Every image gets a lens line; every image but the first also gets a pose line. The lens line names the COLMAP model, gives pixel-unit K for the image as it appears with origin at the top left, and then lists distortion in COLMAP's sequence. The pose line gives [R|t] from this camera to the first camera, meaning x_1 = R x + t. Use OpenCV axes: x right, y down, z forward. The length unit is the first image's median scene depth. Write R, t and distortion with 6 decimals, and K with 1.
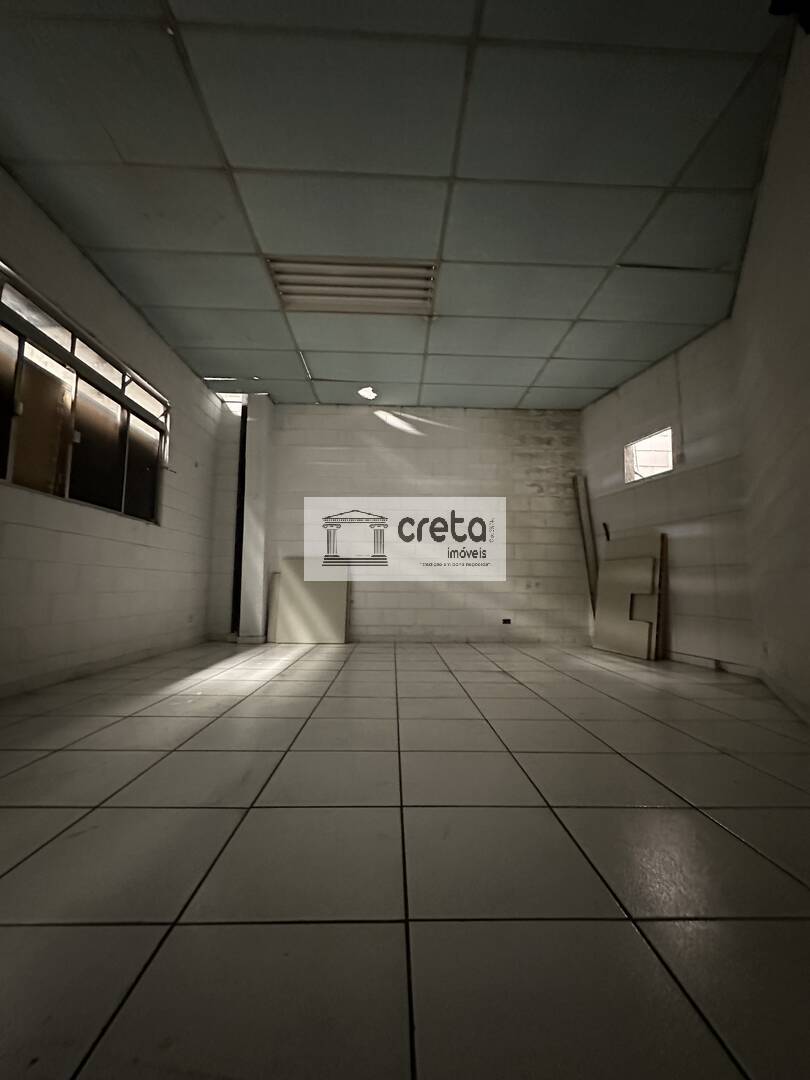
lens RADIAL K [[433.1, 0, 405.0], [0, 433.1, 540.0], [0, 0, 1]] dist [-0.002832, 0.000119]
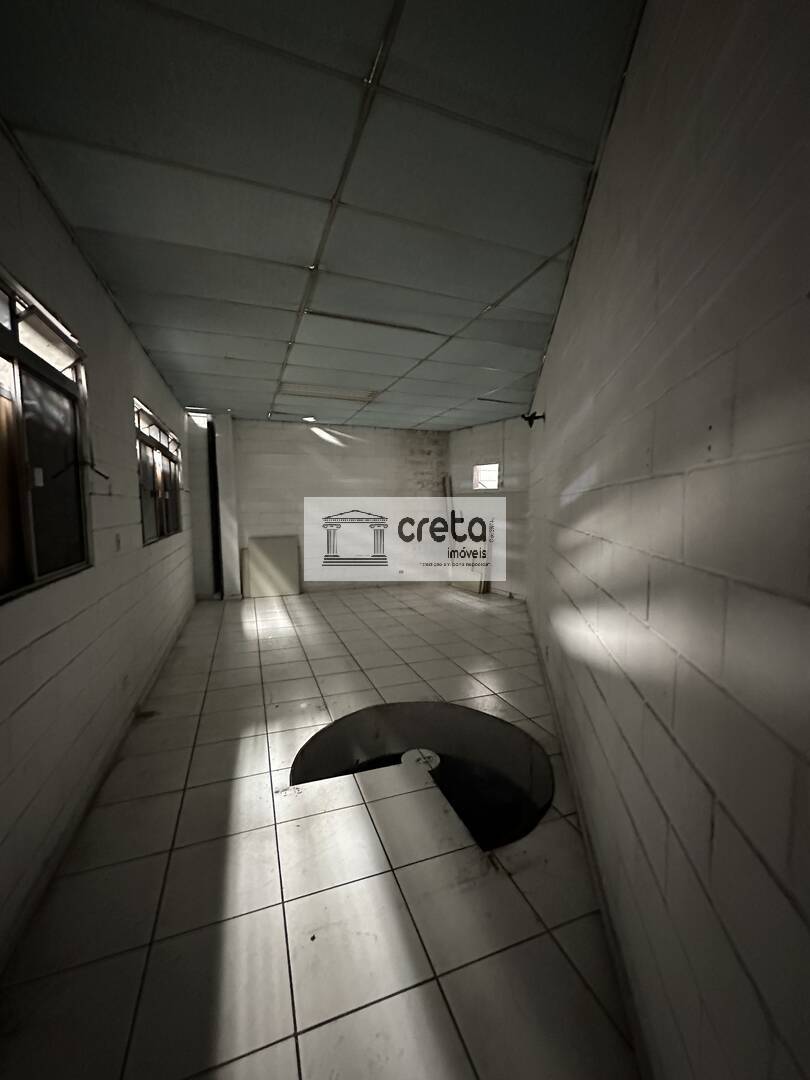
lens RADIAL K [[433.1, 0, 405.0], [0, 433.1, 540.0], [0, 0, 1]] dist [-0.002832, 0.000119]
pose [[0.946934, -0.040325, 0.318889, -0.251173], [-0.021934, 0.981680, 0.189272, -0.225825], [-0.320679, -0.186222, 0.928701, -0.449662]]
